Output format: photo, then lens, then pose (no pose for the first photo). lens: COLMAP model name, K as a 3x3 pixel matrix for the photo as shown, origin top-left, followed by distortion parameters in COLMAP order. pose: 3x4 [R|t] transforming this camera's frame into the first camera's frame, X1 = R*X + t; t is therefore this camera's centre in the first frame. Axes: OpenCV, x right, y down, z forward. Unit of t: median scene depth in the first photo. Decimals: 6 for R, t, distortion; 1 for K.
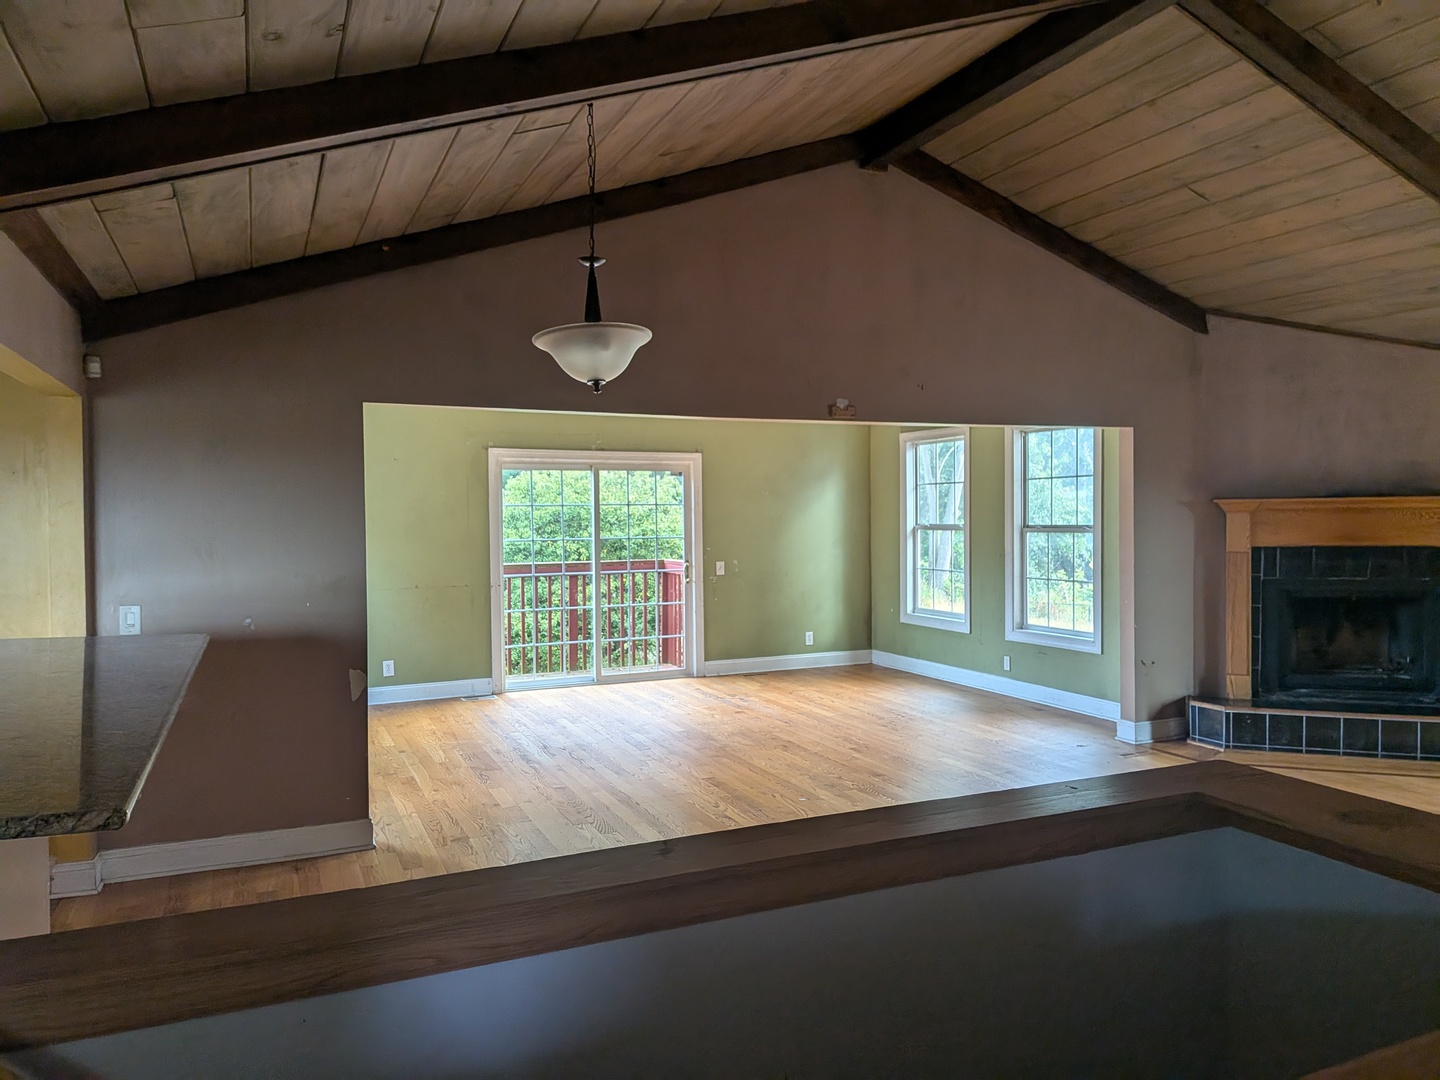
lens RADIAL K [[1041.8, 0, 714.7], [0, 1041.8, 533.9], [0, 0, 1]] dist [0.057741, -0.108705]
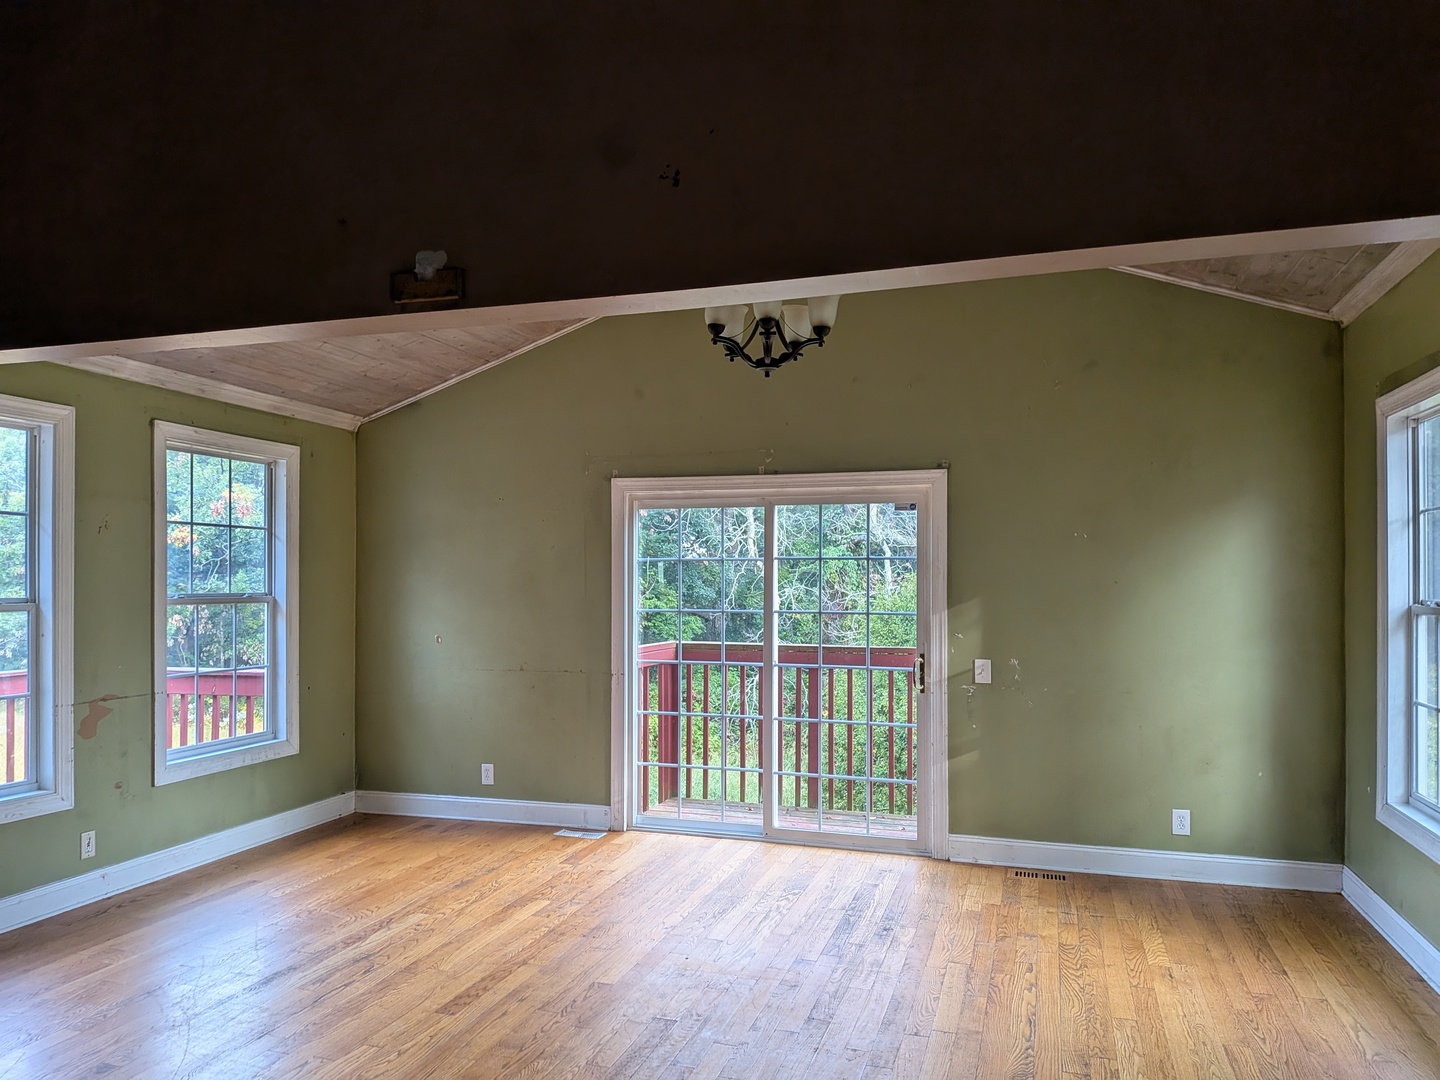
lens RADIAL K [[1025.4, 0, 683.2], [0, 1025.4, 579.0], [0, 0, 1]] dist [0.058867, -0.082992]
pose [[0.734441, 0.008318, -0.678622, 0.374942], [-0.021471, 0.999709, -0.010983, -0.010324], [0.678333, 0.022637, 0.734405, 0.684079]]
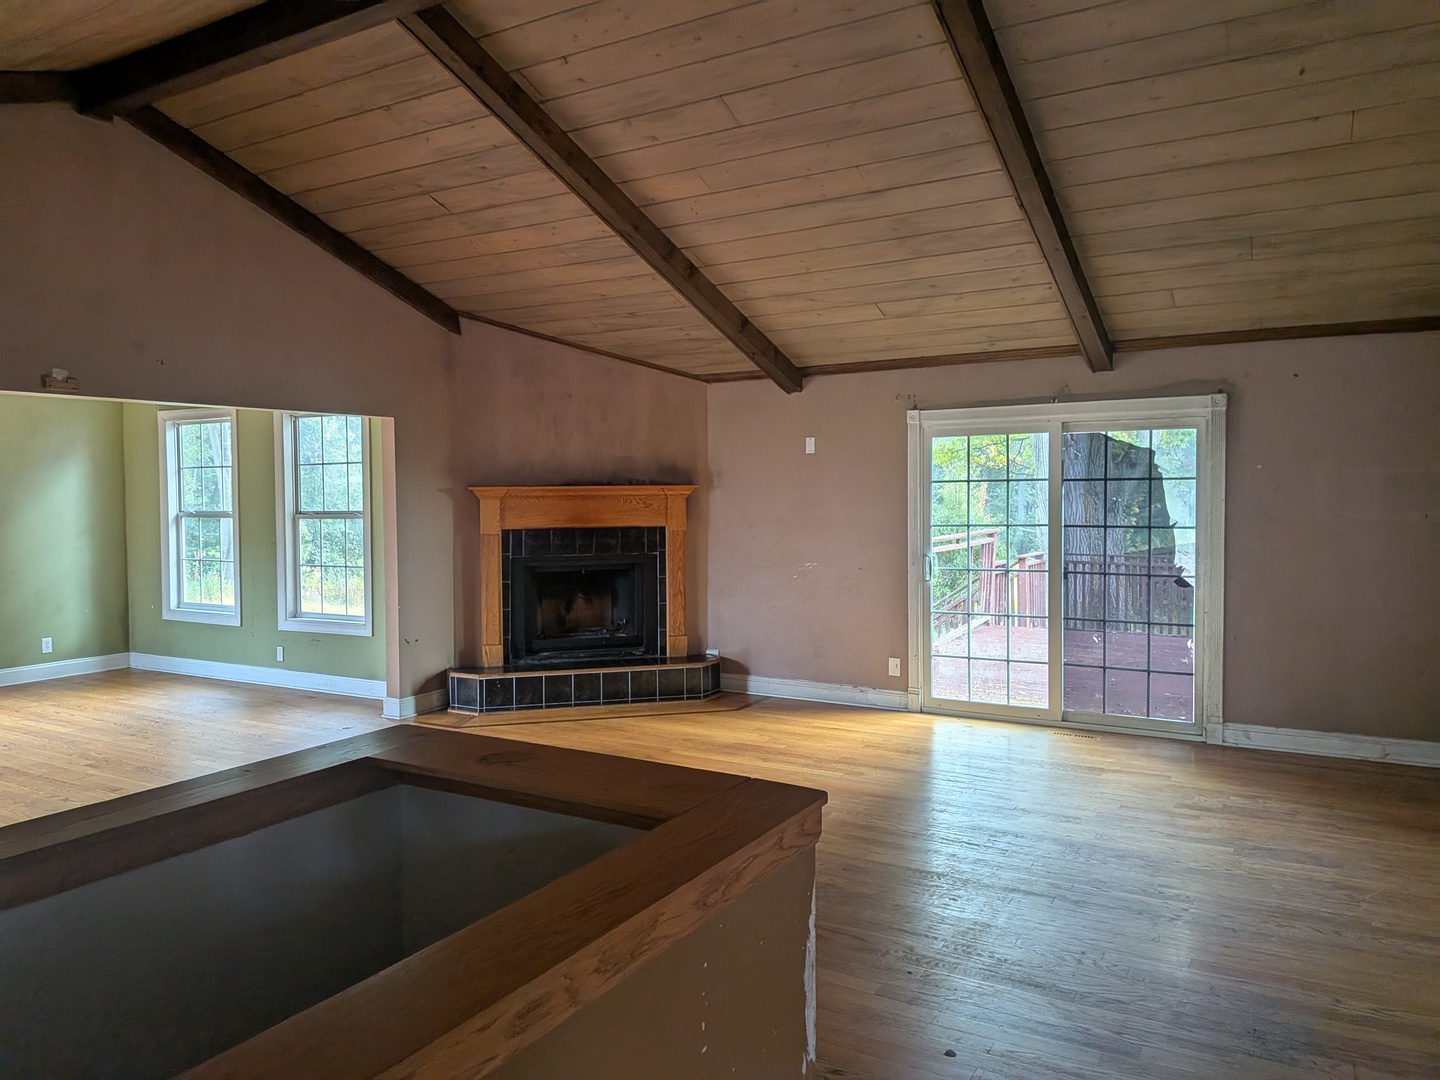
lens RADIAL K [[1041.8, 0, 714.7], [0, 1041.8, 533.9], [0, 0, 1]] dist [0.057741, -0.108705]
pose [[0.805240, -0.020522, 0.592594, 0.035455], [0.012319, 0.999764, 0.017883, -0.000272], [-0.592821, -0.007100, 0.805303, -0.029347]]
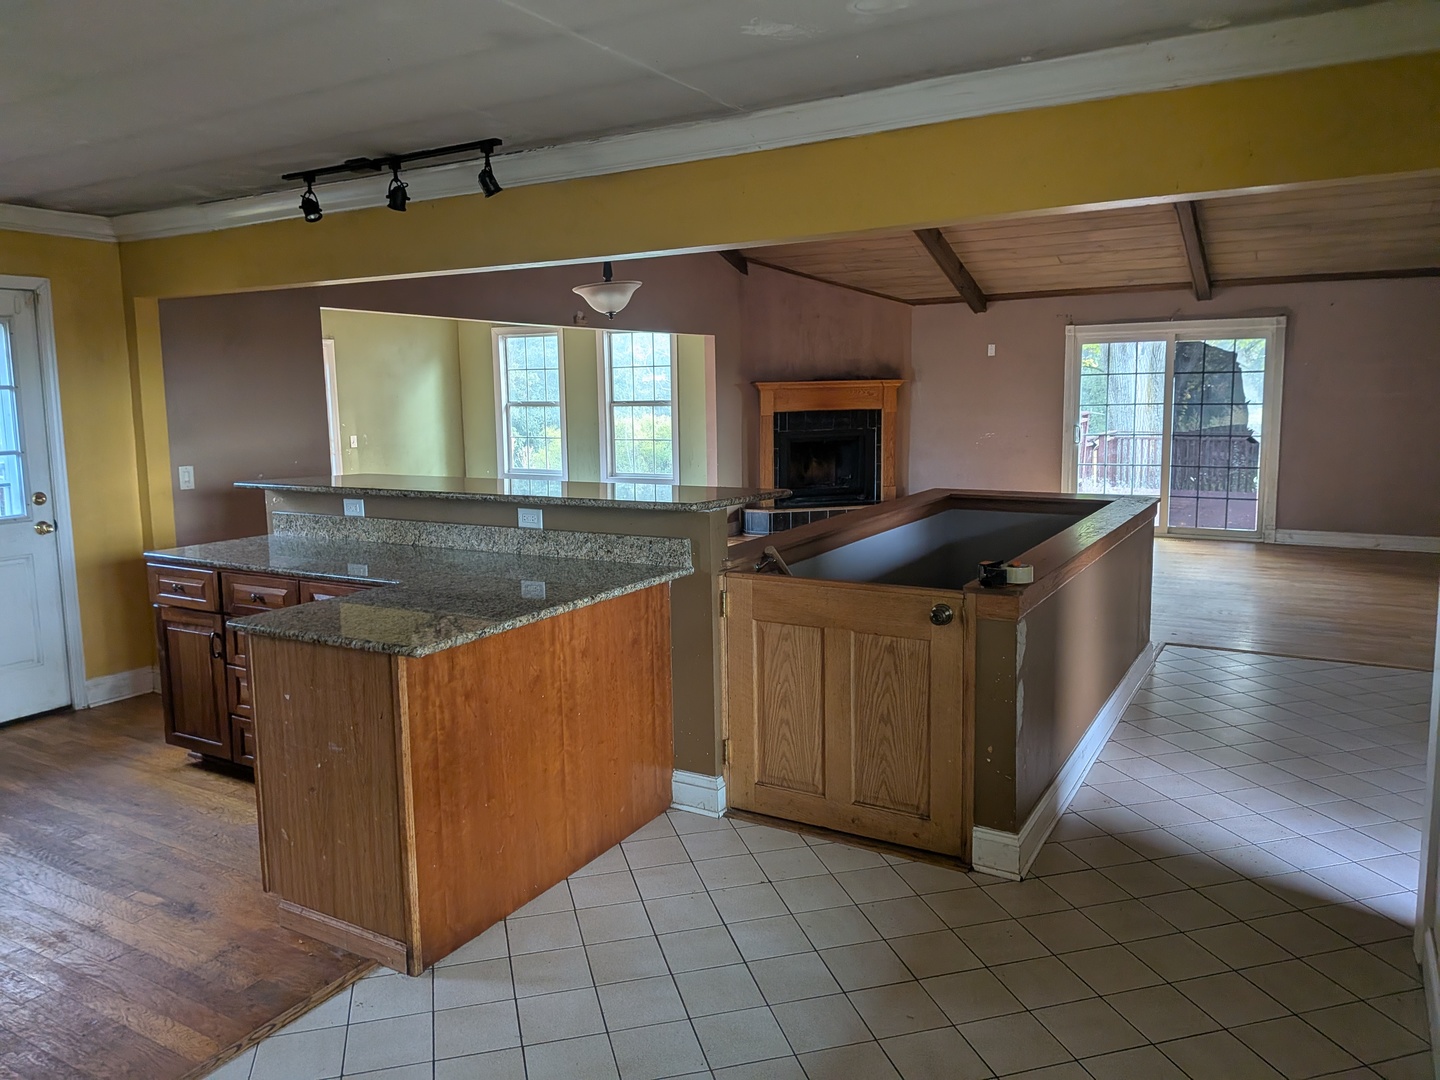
lens RADIAL K [[1052.2, 0, 722.7], [0, 1052.2, 535.5], [0, 0, 1]] dist [0.058827, -0.133883]
pose [[0.803340, -0.087918, 0.588996, -0.517746], [0.021556, 0.992687, 0.118776, 0.006669], [-0.595131, -0.082721, 0.799360, -0.259313]]
